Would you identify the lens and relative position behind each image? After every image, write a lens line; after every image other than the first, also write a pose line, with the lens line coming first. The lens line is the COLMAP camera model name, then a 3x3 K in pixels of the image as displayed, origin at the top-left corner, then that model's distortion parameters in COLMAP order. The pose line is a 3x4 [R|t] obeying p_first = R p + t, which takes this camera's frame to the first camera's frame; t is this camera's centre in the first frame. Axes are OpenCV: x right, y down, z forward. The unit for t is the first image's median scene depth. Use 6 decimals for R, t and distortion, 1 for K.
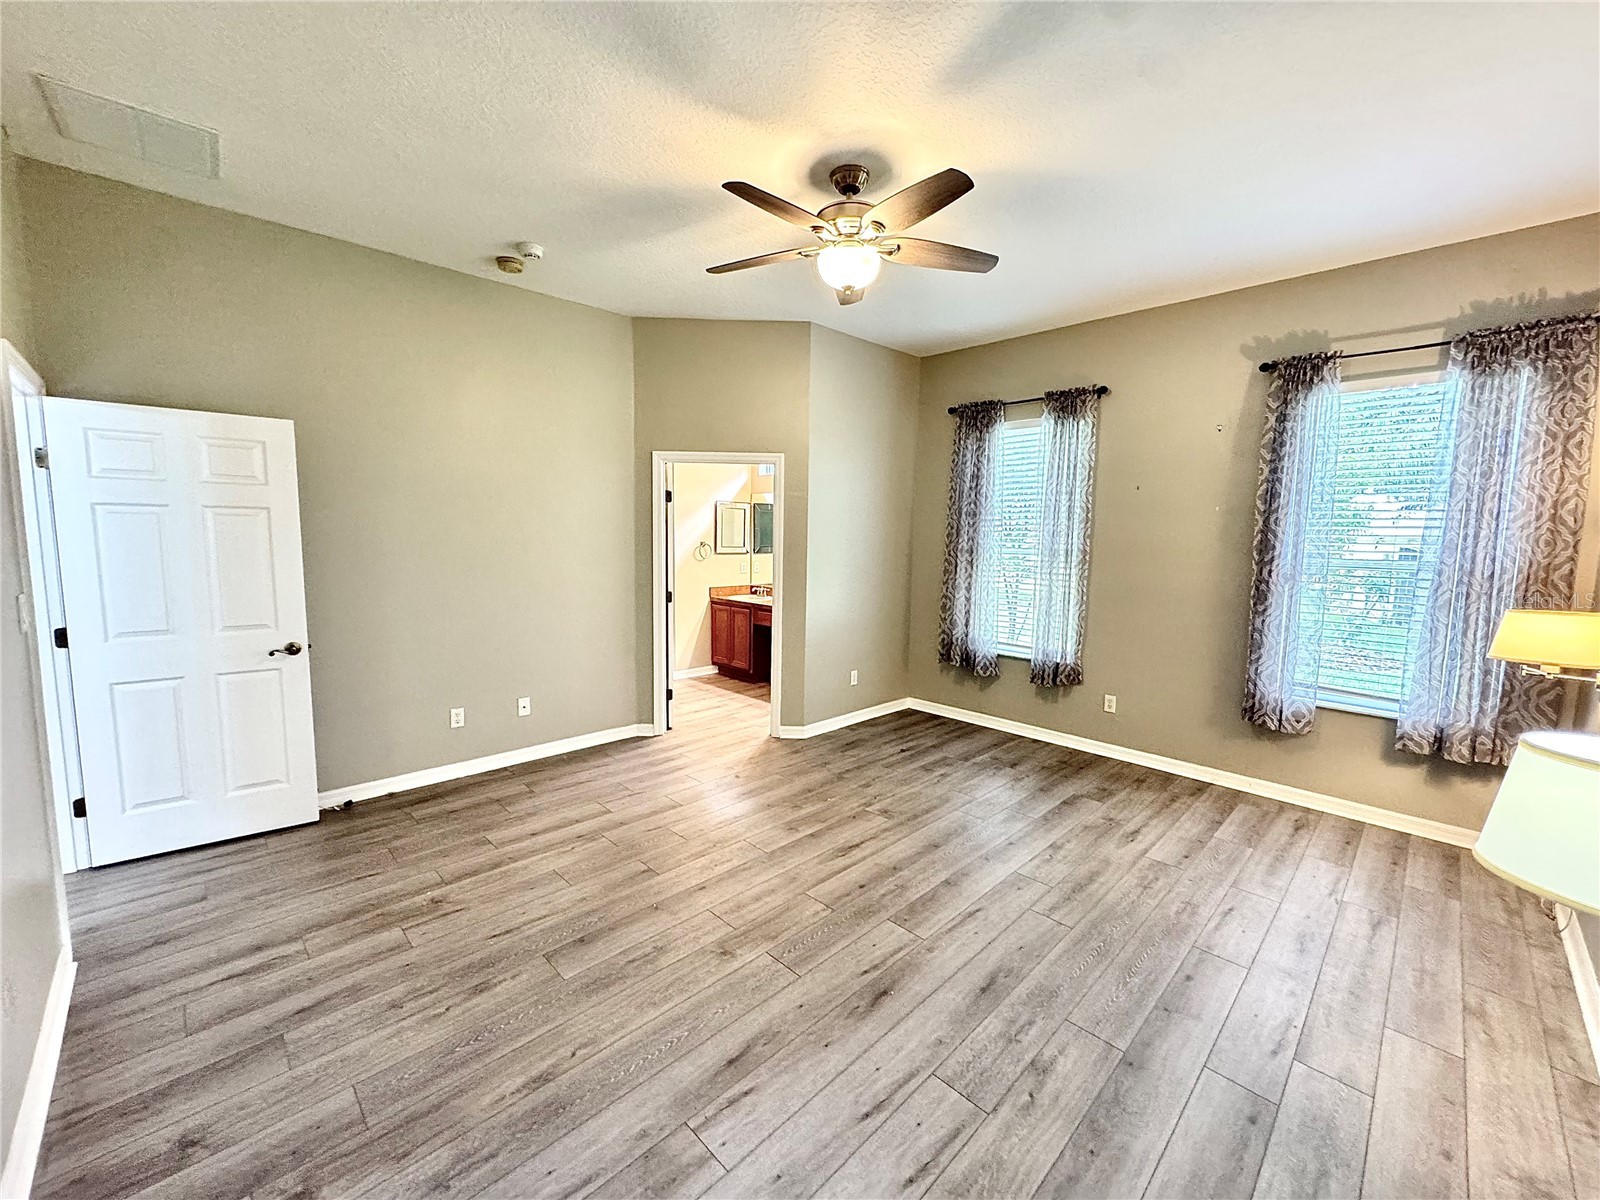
lens RADIAL K [[638.4, 0, 802.7], [0, 638.4, 599.7], [0, 0, 1]] dist [-0.004082, 0.000924]
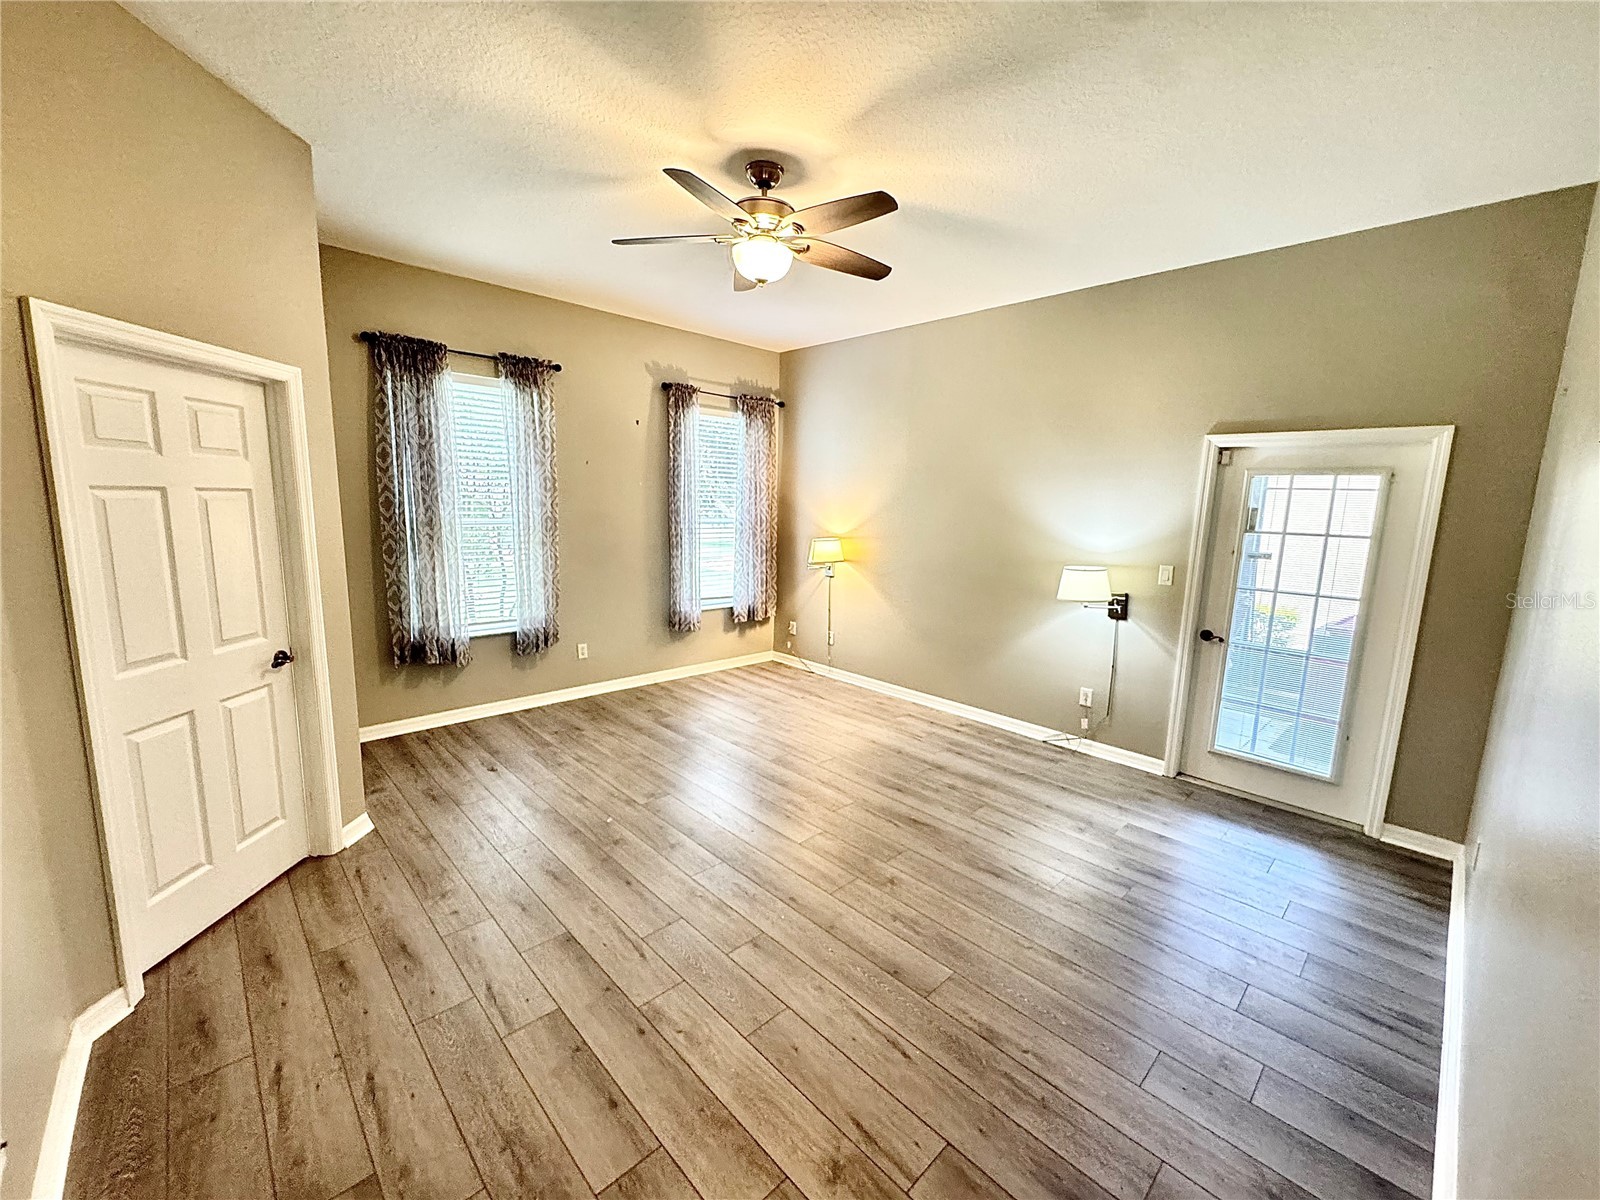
lens RADIAL K [[638.4, 0, 795.6], [0, 638.4, 600.5], [0, 0, 1]] dist [-0.004082, 0.000924]
pose [[0.022027, -0.171390, 0.984957, -0.772254], [0.081222, 0.982246, 0.169102, -0.110769], [-0.996453, 0.076276, 0.035557, 0.705068]]
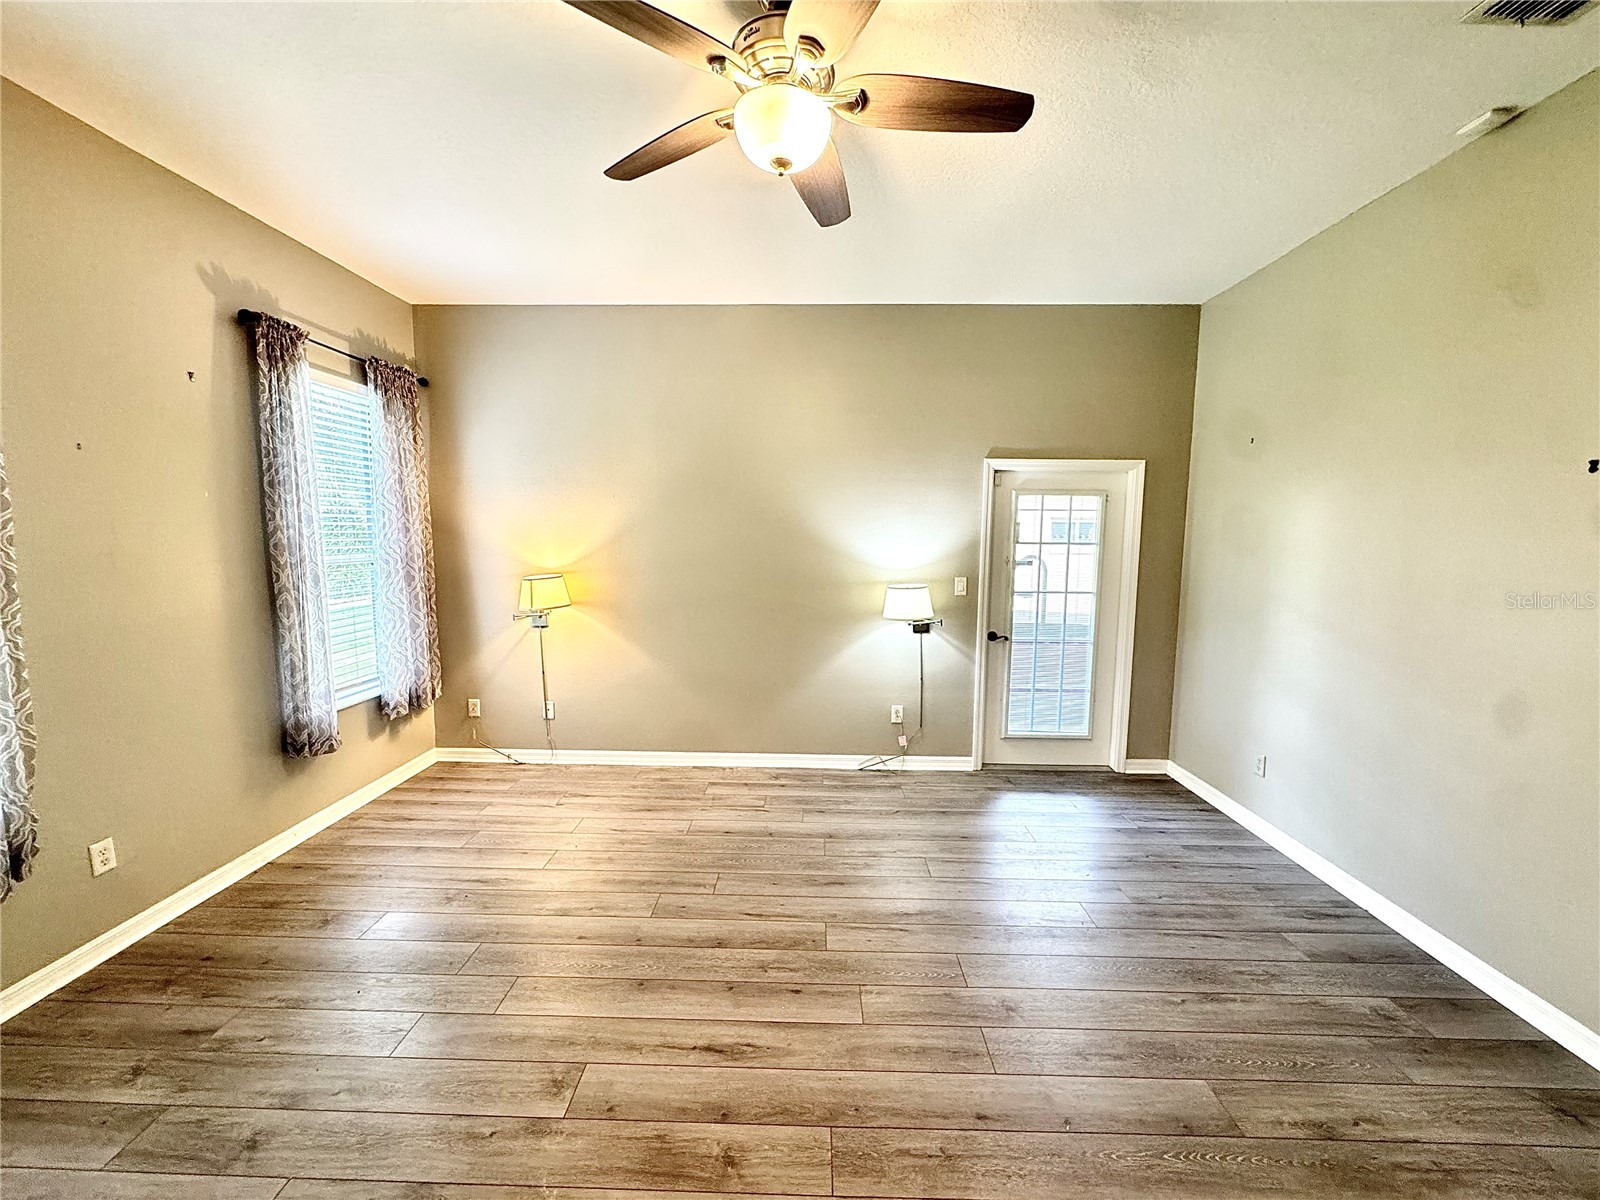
lens RADIAL K [[638.4, 0, 793.8], [0, 638.4, 600.8], [0, 0, 1]] dist [-0.004082, 0.000924]
pose [[-0.686236, -0.098413, 0.720691, -0.327387], [0.060759, 0.979587, 0.191621, -0.134812], [-0.724837, 0.175286, -0.666248, 1.111961]]
